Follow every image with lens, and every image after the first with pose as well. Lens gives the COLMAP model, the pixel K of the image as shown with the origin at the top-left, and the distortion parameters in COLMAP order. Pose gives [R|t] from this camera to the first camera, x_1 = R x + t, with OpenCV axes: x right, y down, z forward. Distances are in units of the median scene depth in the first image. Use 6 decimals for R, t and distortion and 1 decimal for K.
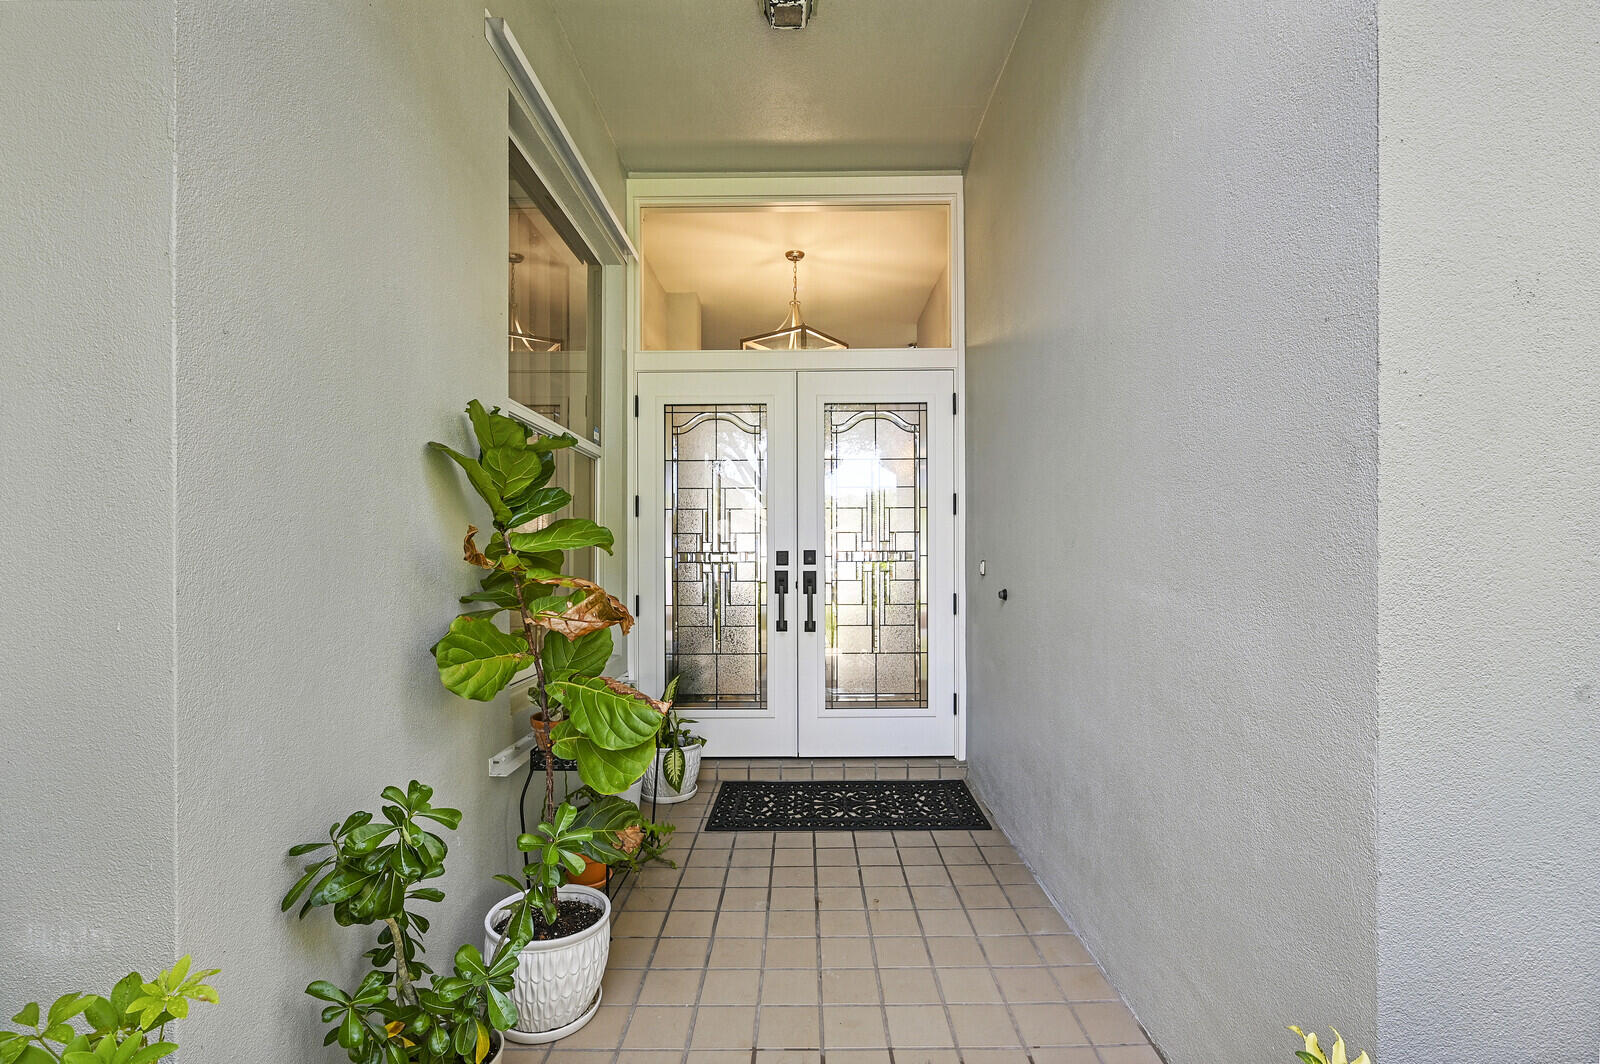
lens RADIAL K [[700.5, 0, 799.0], [0, 700.5, 542.4], [0, 0, 1]] dist [-0.004722, 0.003922]
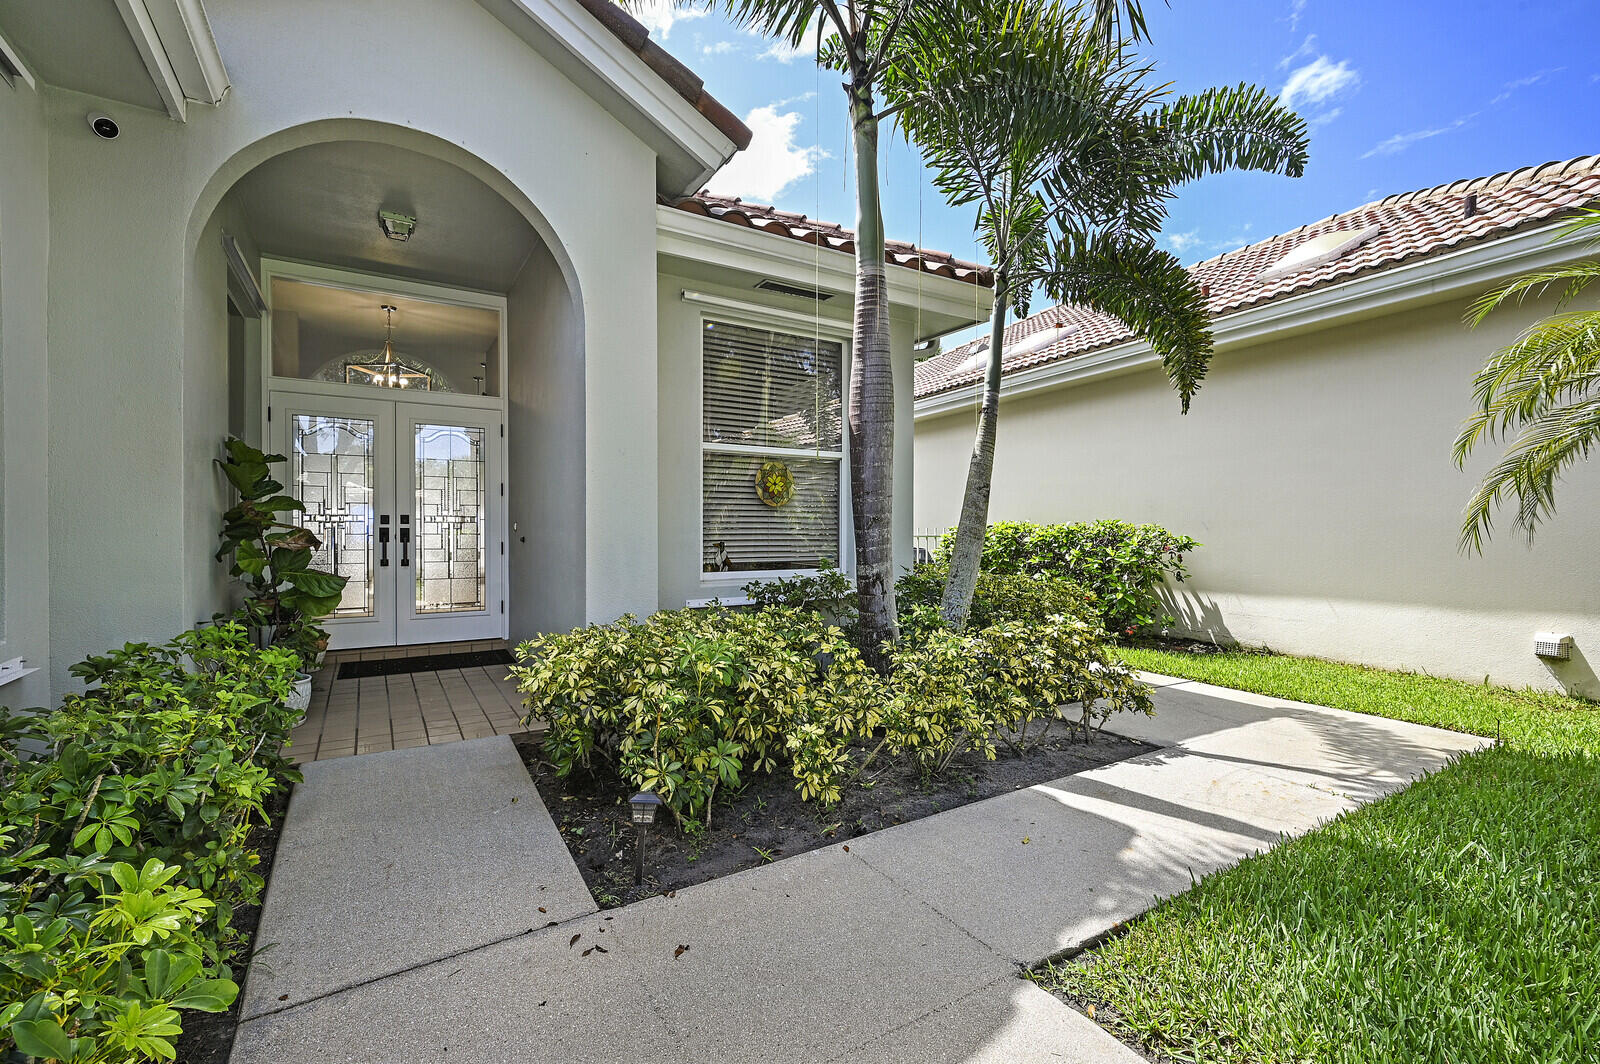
lens RADIAL K [[700.5, 0, 799.0], [0, 700.5, 544.9], [0, 0, 1]] dist [-0.004722, 0.003922]
pose [[0.846656, -0.003440, 0.532129, -0.073478], [-0.019140, 0.999135, 0.036911, 0.003117], [-0.531796, -0.041436, 0.845858, -0.835772]]
